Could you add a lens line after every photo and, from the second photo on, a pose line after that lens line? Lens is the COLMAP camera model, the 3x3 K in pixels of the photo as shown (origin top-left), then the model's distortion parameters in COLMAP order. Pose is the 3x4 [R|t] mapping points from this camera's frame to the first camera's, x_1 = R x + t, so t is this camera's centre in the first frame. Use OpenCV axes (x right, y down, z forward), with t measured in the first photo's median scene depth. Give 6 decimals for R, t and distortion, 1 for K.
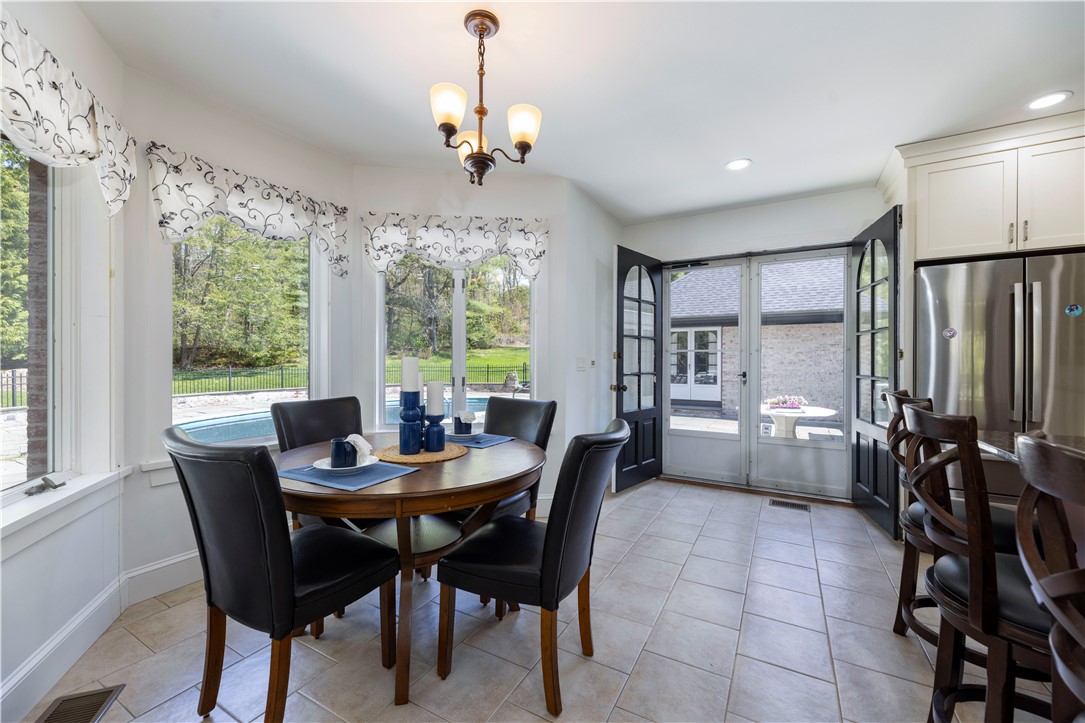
lens RADIAL K [[435.5, 0, 537.4], [0, 435.5, 362.4], [0, 0, 1]] dist [-0.001278, 0.000589]
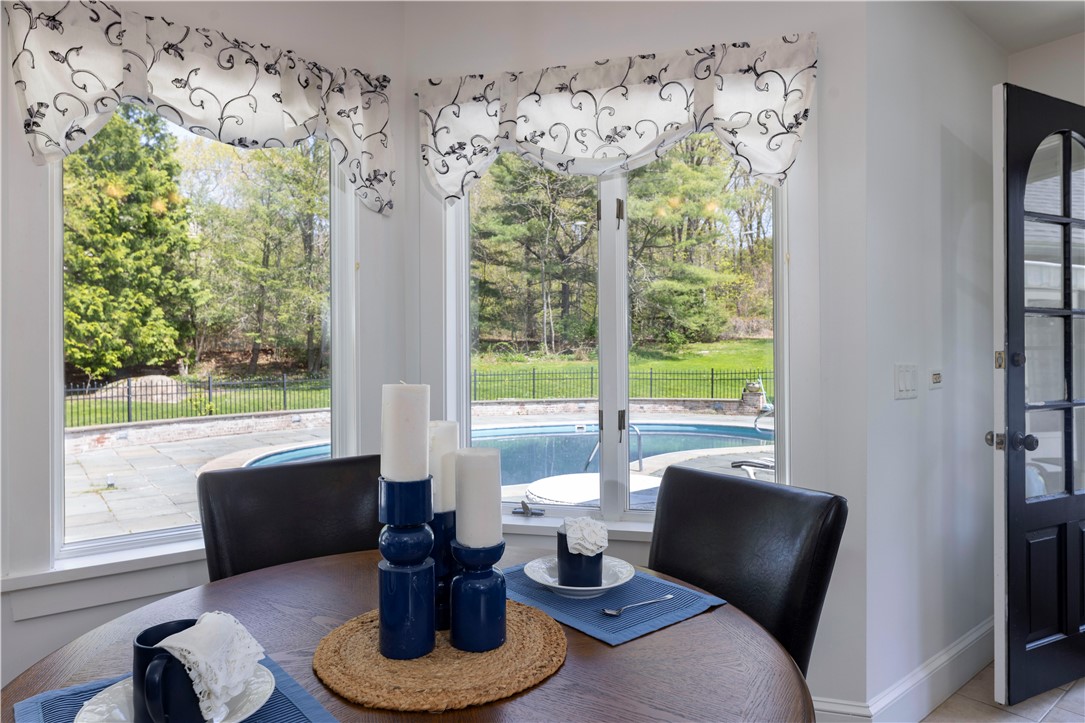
lens RADIAL K [[671.0, 0, 537.0], [0, 671.0, 359.3], [0, 0, 1]] dist [-0.002950, 0.002841]
pose [[0.930659, -0.008936, -0.365778, 0.008516], [0.006590, 0.999949, -0.007662, -0.016437], [0.365827, 0.004720, 0.930671, 0.313679]]
